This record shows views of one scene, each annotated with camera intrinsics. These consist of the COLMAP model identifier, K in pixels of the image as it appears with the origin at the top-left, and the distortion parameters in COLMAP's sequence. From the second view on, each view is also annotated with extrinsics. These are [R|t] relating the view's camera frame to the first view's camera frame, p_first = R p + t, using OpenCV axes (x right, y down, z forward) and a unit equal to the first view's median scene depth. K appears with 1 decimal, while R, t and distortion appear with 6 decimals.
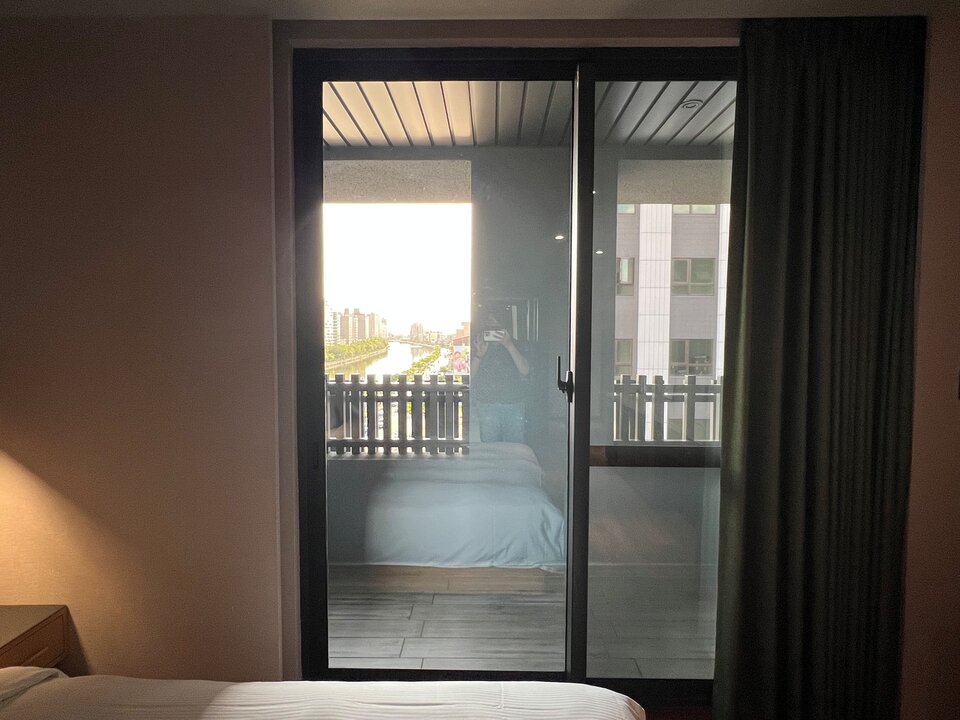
lens RADIAL K [[532.8, 0, 480.0], [0, 532.8, 360.0], [0, 0, 1]] dist [-0.000750, -0.000219]
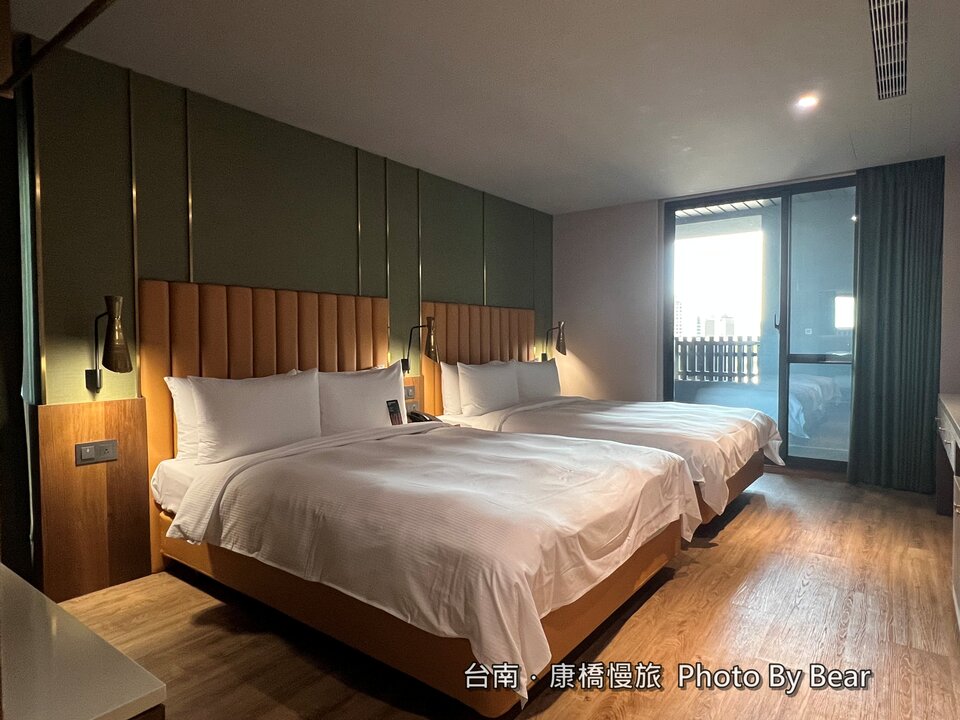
lens RADIAL K [[576.3, 0, 480.0], [0, 576.3, 360.0], [0, 0, 1]] dist [0.000968, -0.000141]
pose [[0.809118, 0.016056, -0.587426, 0.569998], [-0.022772, 0.999733, -0.004042, 0.226468], [0.587204, 0.016647, 0.809268, -1.725531]]
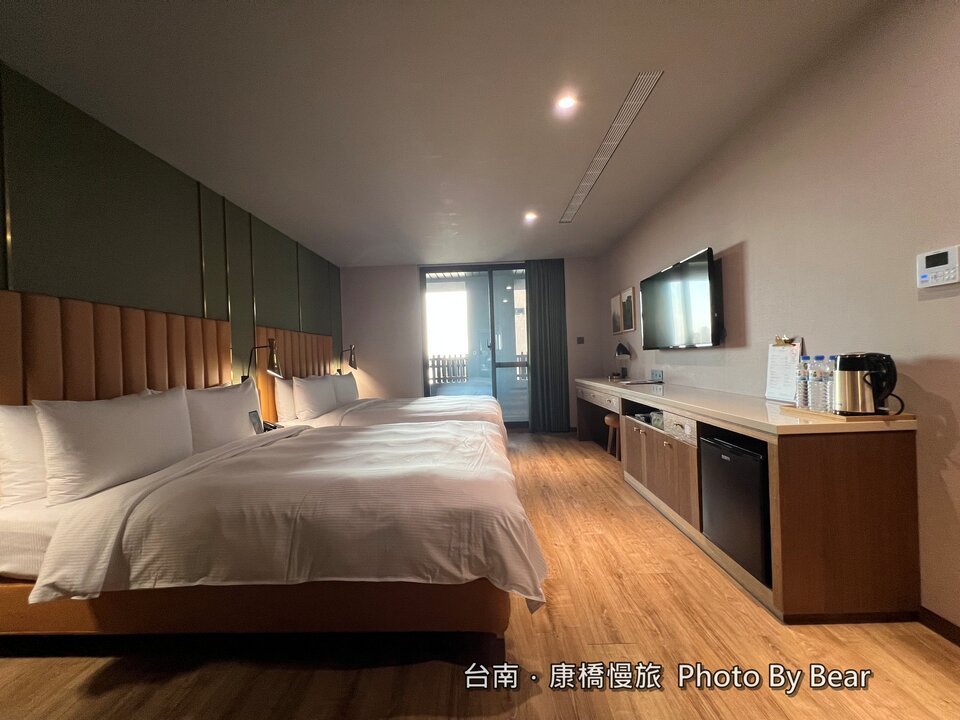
lens RADIAL K [[385.0, 0, 480.0], [0, 385.0, 360.0], [0, 0, 1]] dist [0.000885, 0.000645]
pose [[0.999268, -0.037037, -0.009628, 0.111463], [0.036586, 0.998385, -0.043472, 0.259455], [0.011222, 0.043088, 0.999008, -1.771095]]
